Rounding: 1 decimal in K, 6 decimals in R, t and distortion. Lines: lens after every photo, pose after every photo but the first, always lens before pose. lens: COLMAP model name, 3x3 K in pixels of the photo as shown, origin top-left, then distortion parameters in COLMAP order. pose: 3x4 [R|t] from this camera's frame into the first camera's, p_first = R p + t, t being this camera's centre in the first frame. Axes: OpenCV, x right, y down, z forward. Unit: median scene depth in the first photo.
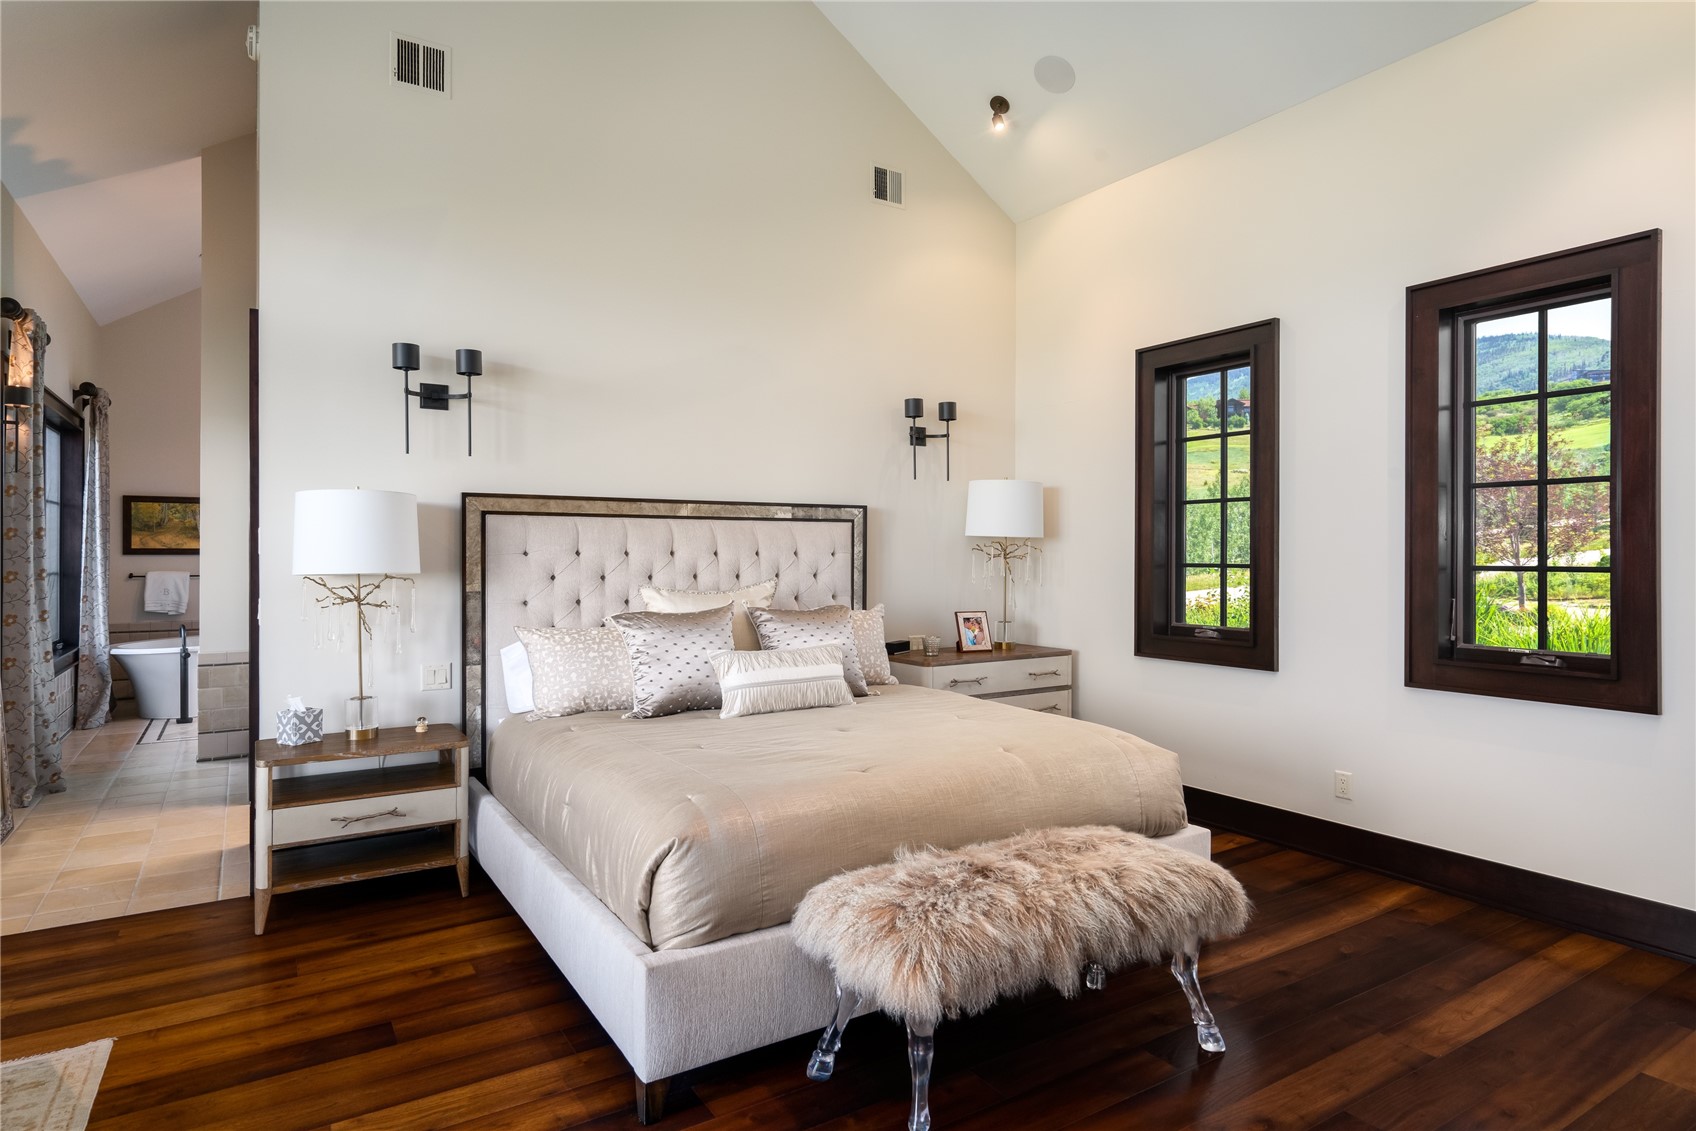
lens RADIAL K [[916.8, 0, 846.2], [0, 916.8, 562.3], [0, 0, 1]] dist [-0.001308, -0.000123]
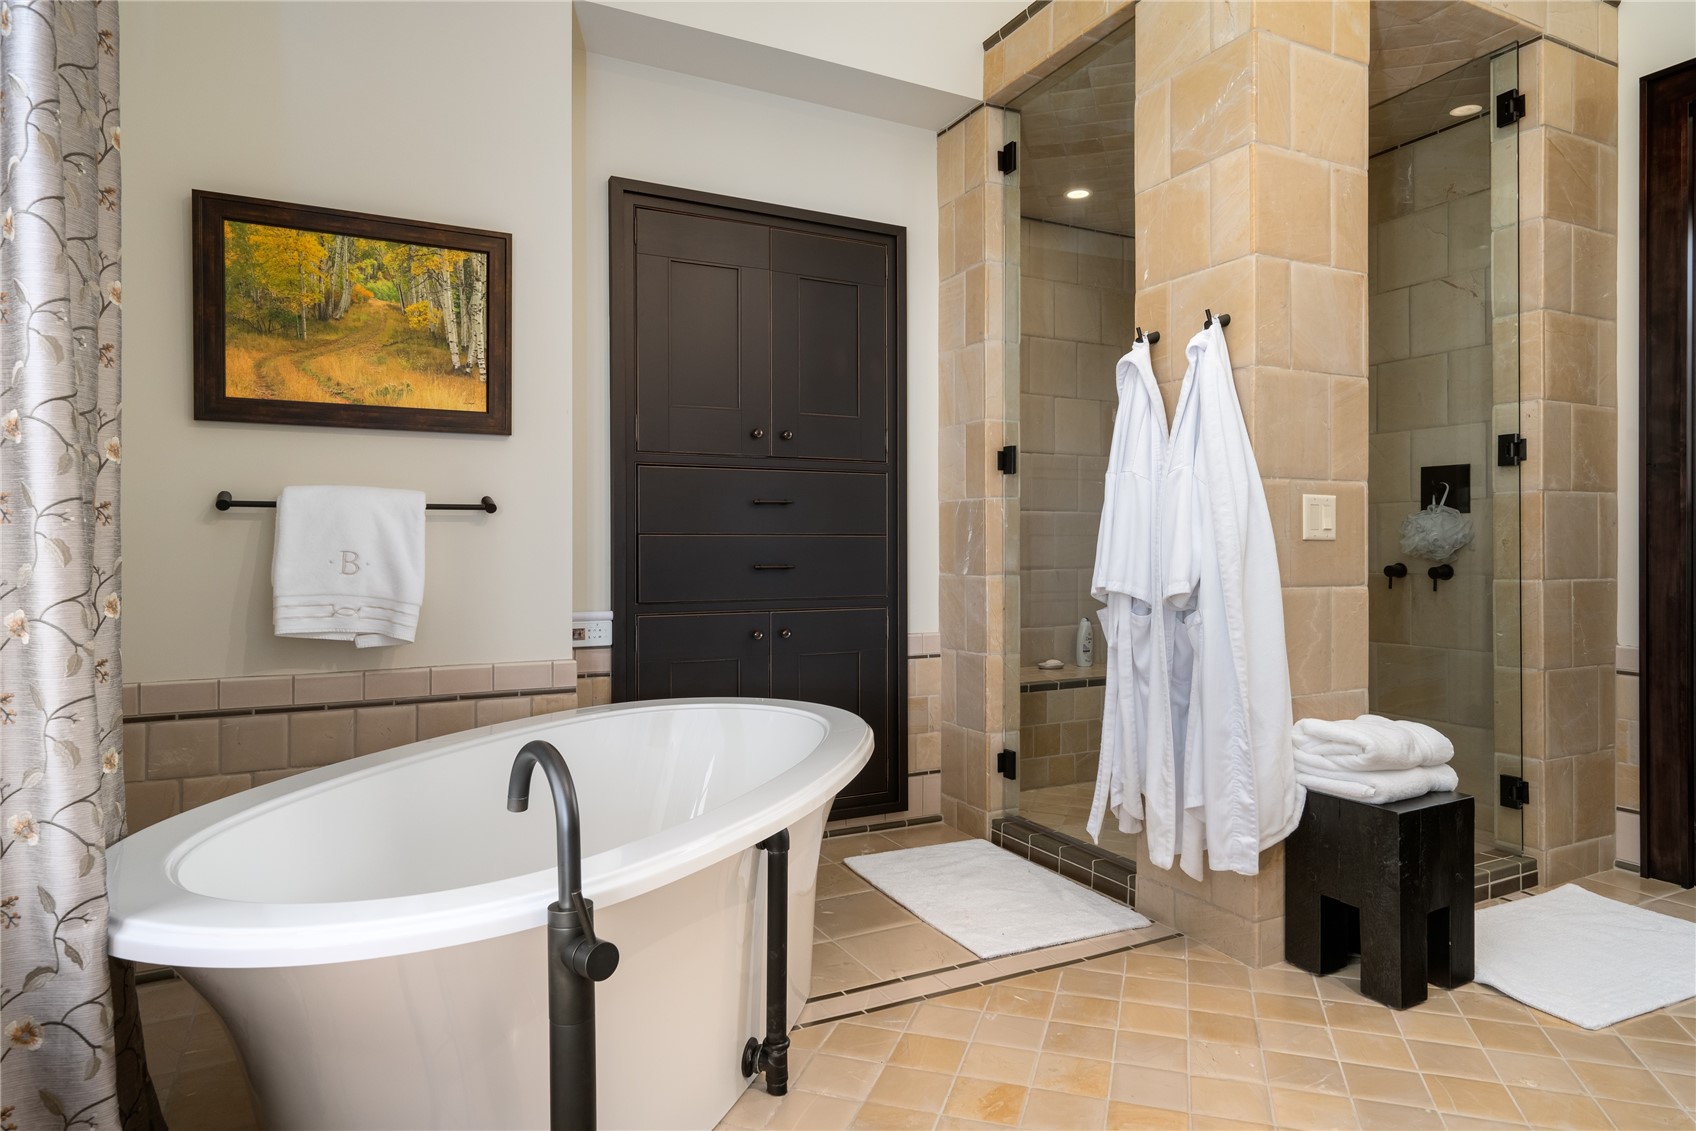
lens RADIAL K [[975.4, 0, 846.9], [0, 975.4, 561.6], [0, 0, 1]] dist [0.001004, -0.000106]
pose [[0.996398, -0.001078, -0.084797, -0.576032], [0.001787, 0.999964, 0.008288, 0.029937], [0.084785, -0.008410, 0.996364, 0.731910]]
